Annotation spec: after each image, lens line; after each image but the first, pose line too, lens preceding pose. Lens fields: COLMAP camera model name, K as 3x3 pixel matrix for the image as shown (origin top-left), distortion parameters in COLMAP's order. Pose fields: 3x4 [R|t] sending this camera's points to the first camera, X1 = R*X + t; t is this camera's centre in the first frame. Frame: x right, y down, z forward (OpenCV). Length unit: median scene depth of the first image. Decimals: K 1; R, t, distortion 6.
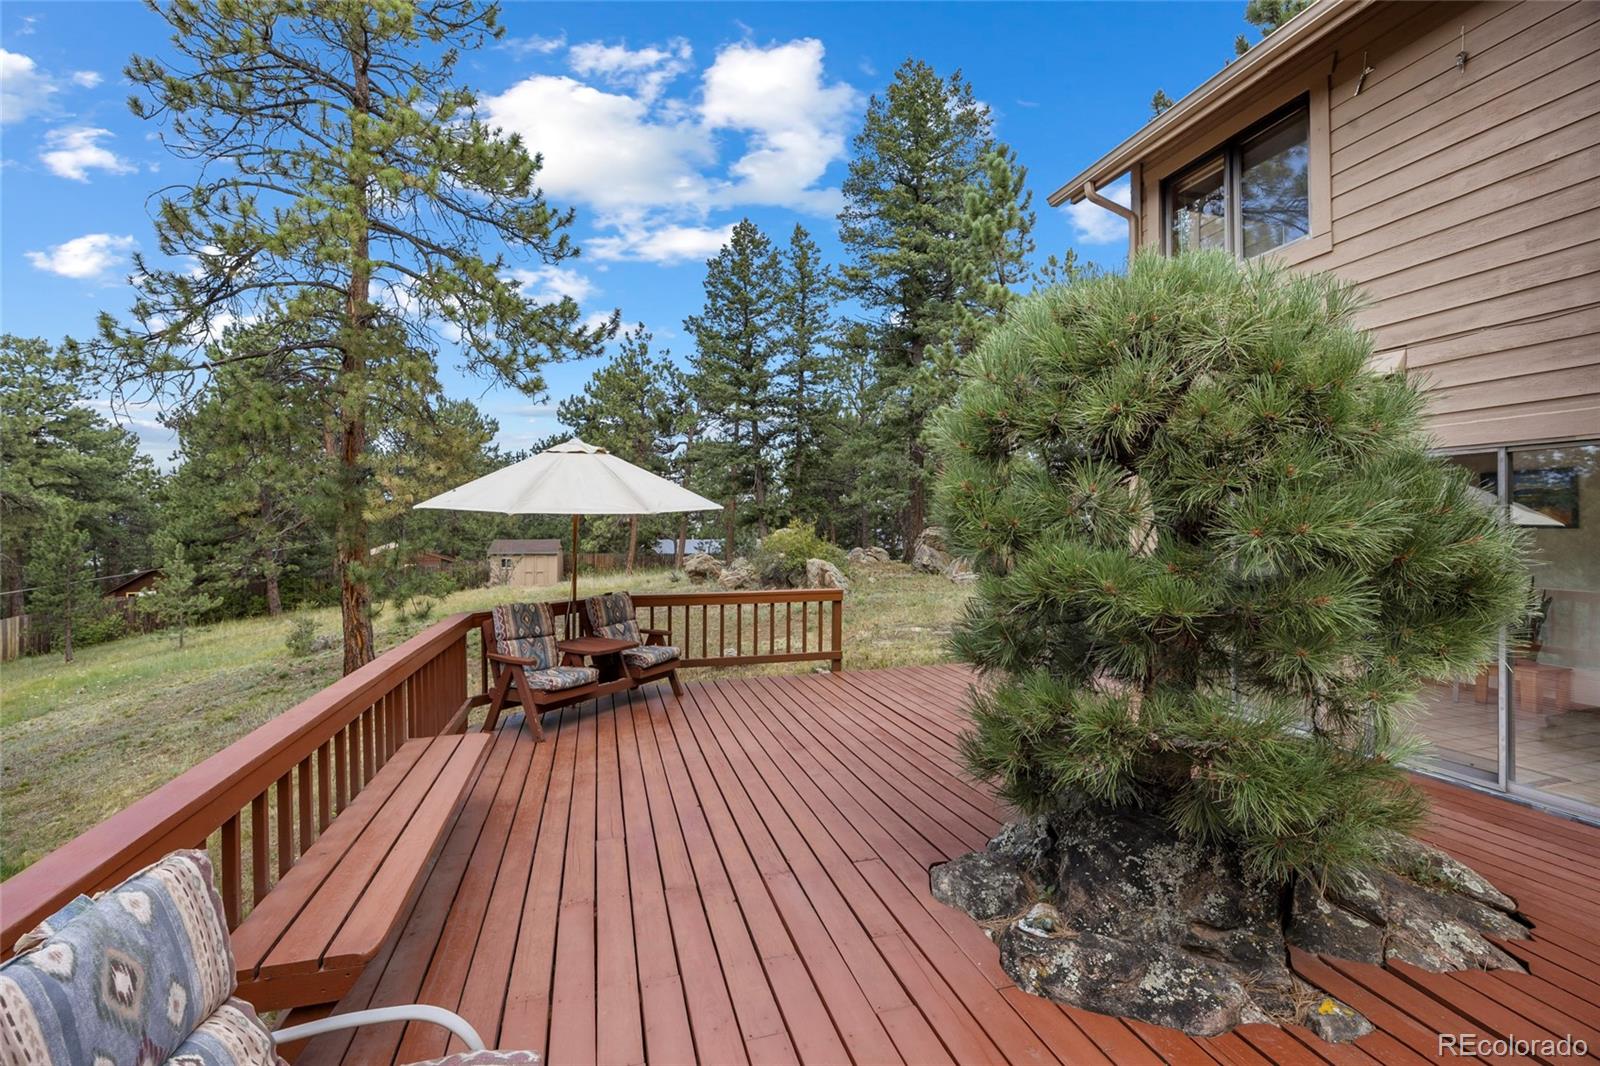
lens RADIAL K [[717.5, 0, 801.4], [0, 717.5, 511.3], [0, 0, 1]] dist [-0.001675, -0.000397]
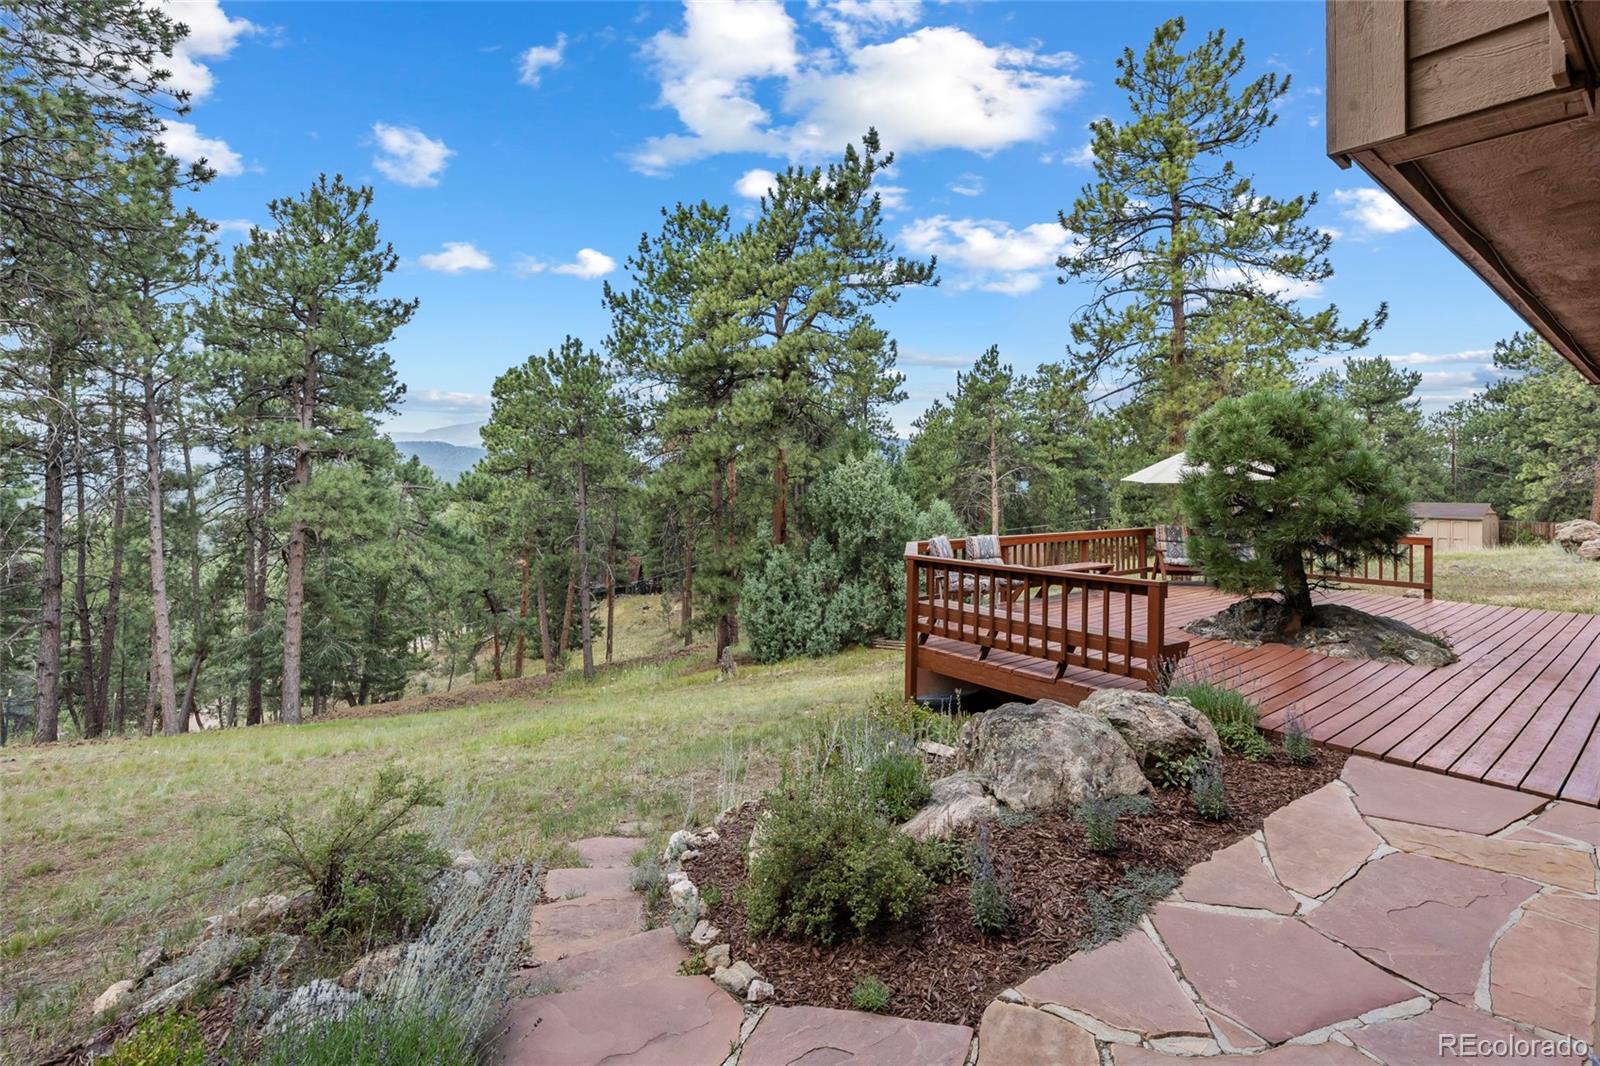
lens RADIAL K [[737.6, 0, 799.8], [0, 737.6, 480.0], [0, 0, 1]] dist [-0.000576, -0.000050]
pose [[0.389284, -0.001649, -0.921116, 0.185673], [0.012919, 0.999910, 0.003670, -0.004224], [0.921027, -0.013328, 0.389270, -0.133159]]
